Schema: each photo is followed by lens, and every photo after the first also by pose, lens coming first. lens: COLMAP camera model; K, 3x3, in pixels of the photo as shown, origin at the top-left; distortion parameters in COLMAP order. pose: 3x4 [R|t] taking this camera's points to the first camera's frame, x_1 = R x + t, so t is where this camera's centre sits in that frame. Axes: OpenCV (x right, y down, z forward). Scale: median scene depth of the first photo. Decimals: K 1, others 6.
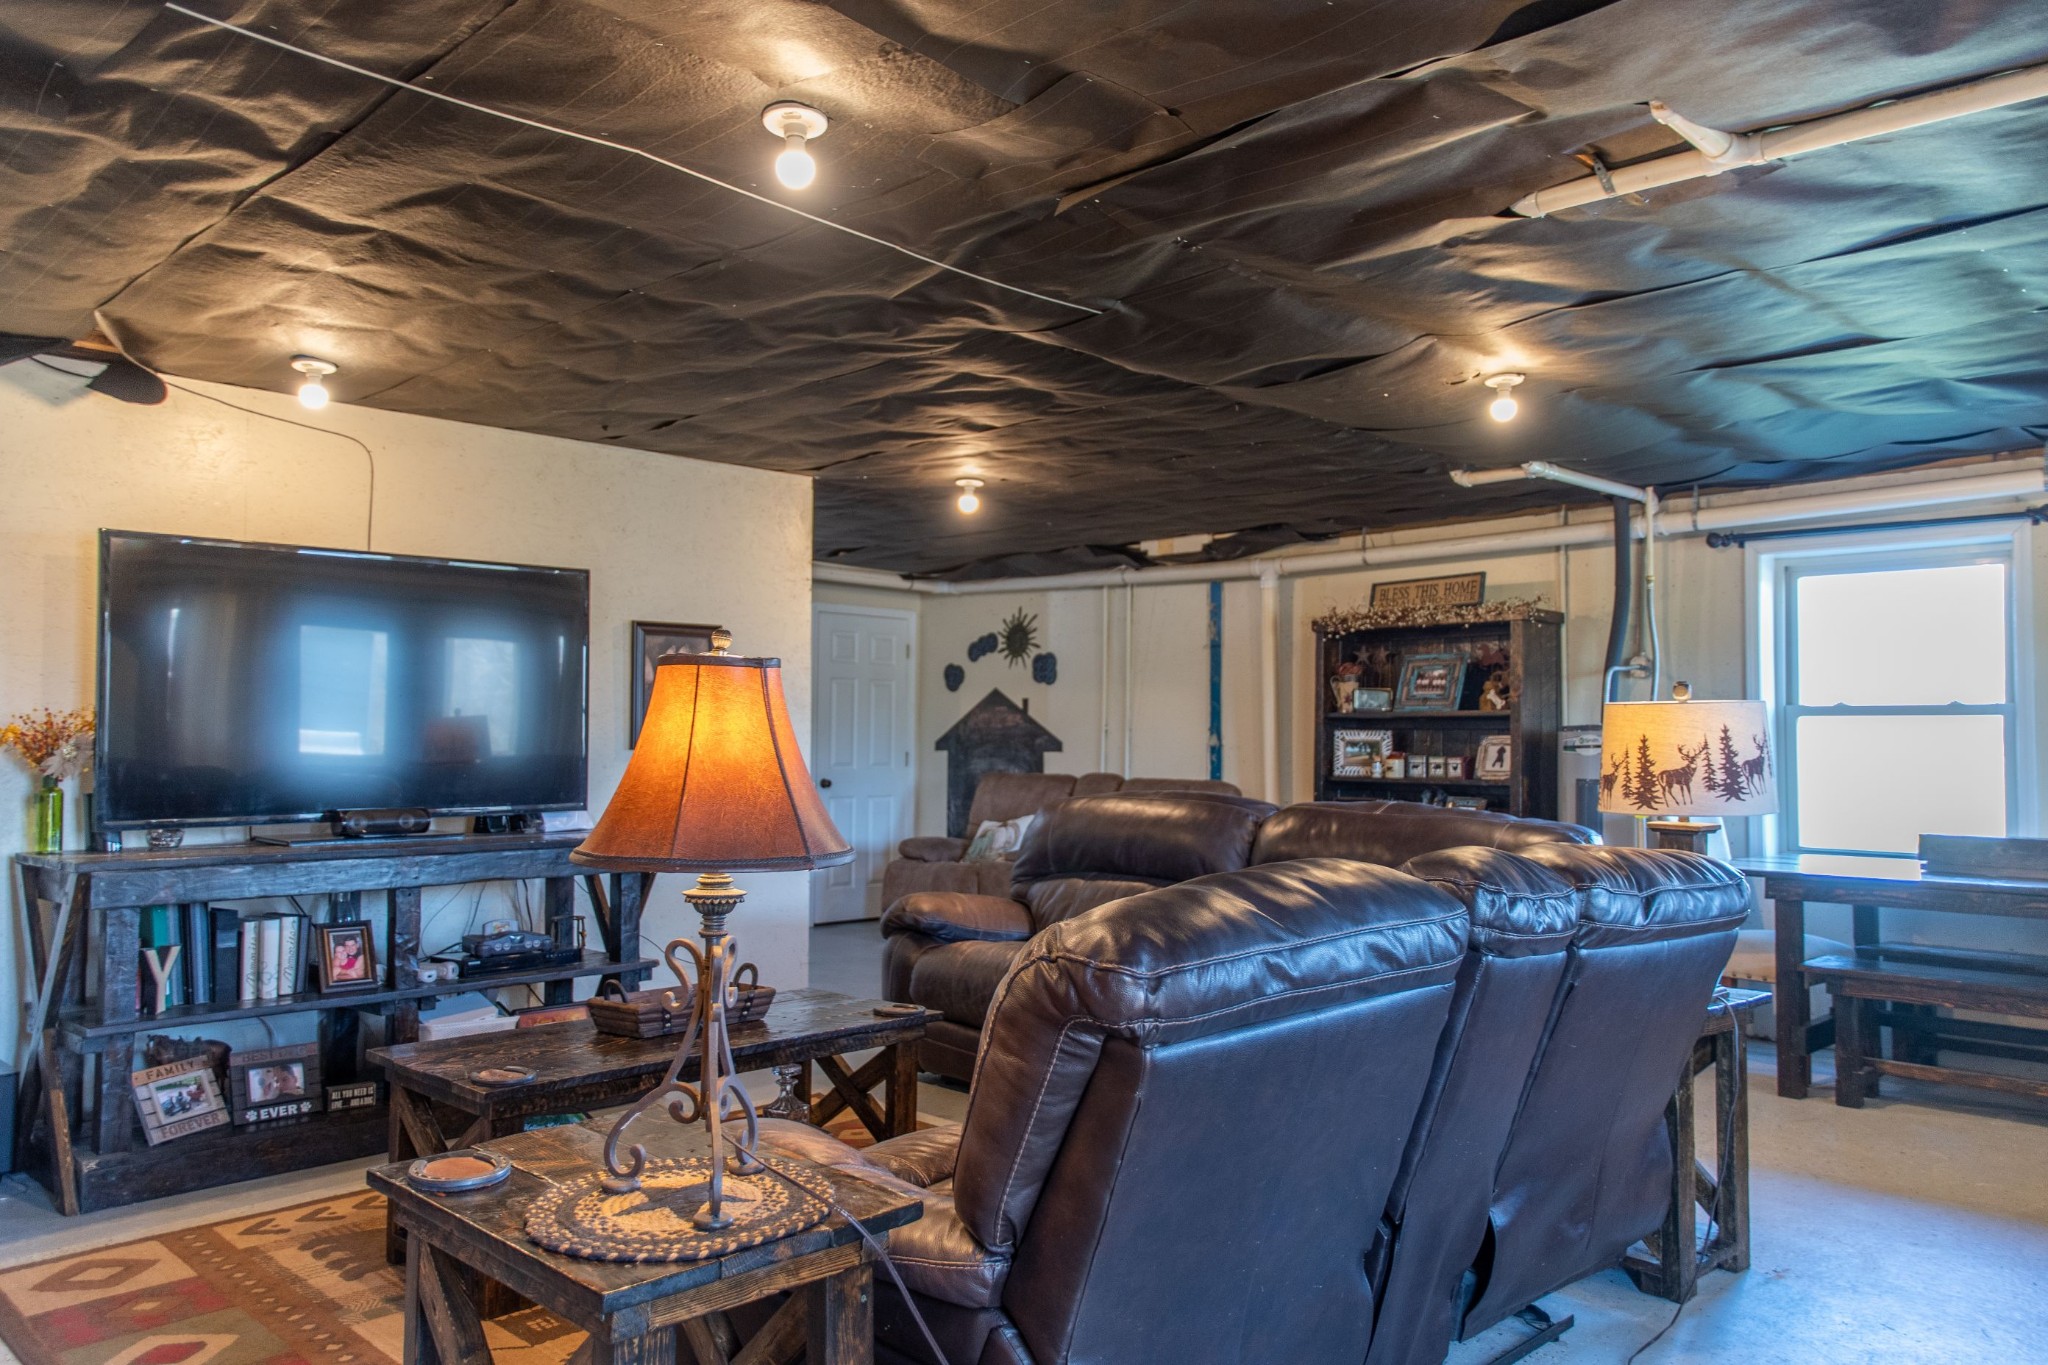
lens RADIAL K [[1477.9, 0, 1021.6], [0, 1477.9, 688.9], [0, 0, 1]] dist [0.047776, 0.000491]
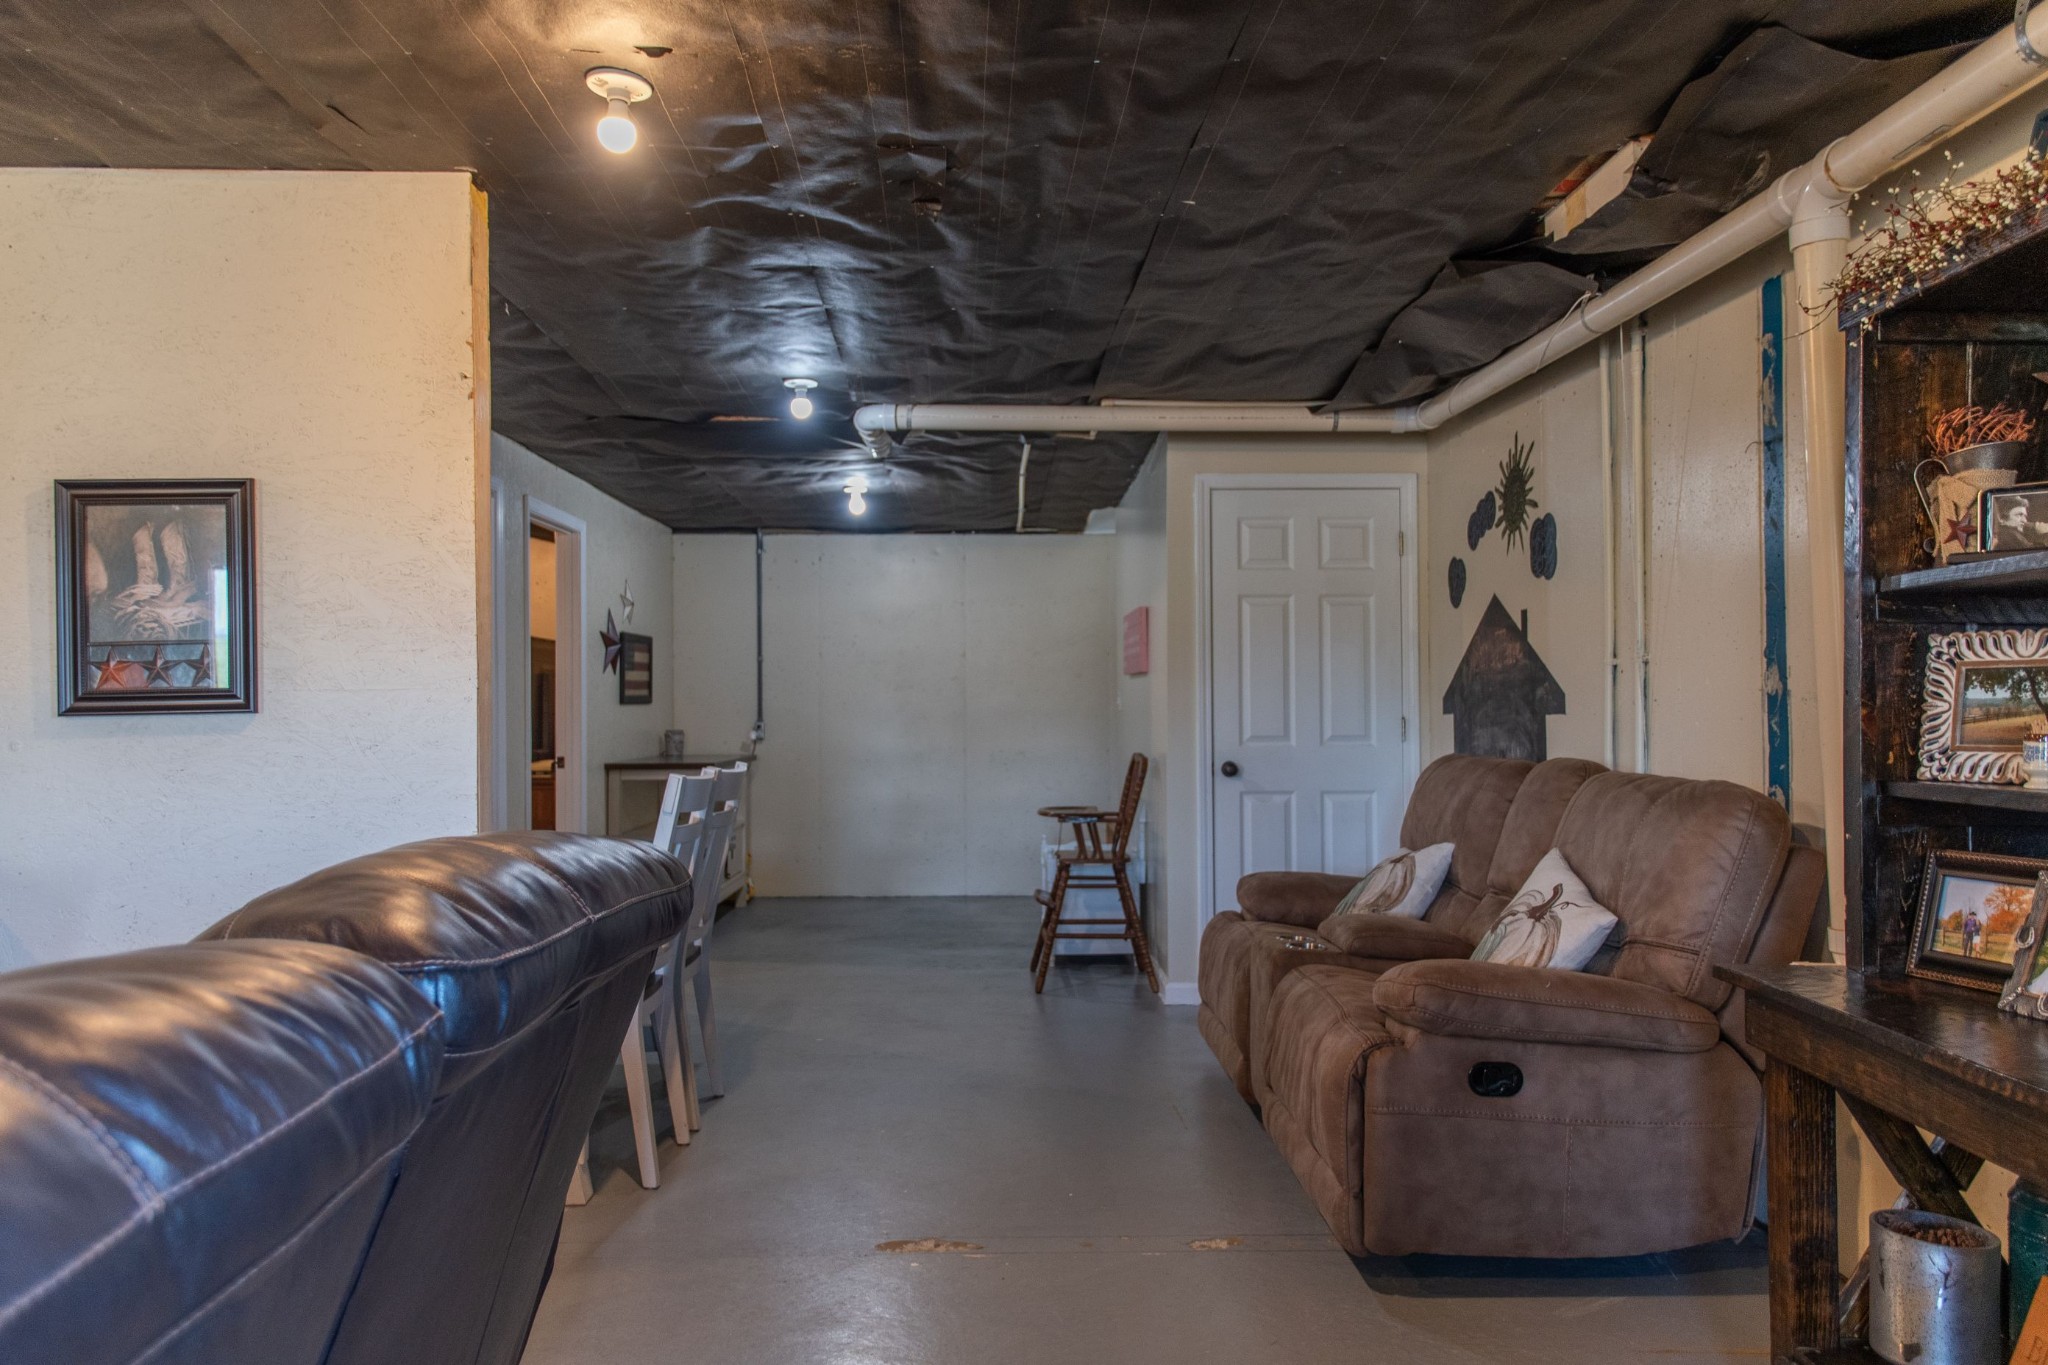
lens RADIAL K [[1477.9, 0, 1021.6], [0, 1477.9, 688.9], [0, 0, 1]] dist [0.047776, 0.000491]
pose [[0.734280, -0.022049, -0.678489, 0.223334], [0.036749, 0.999298, 0.007297, 0.023708], [0.677852, -0.030291, 0.734574, 0.503316]]
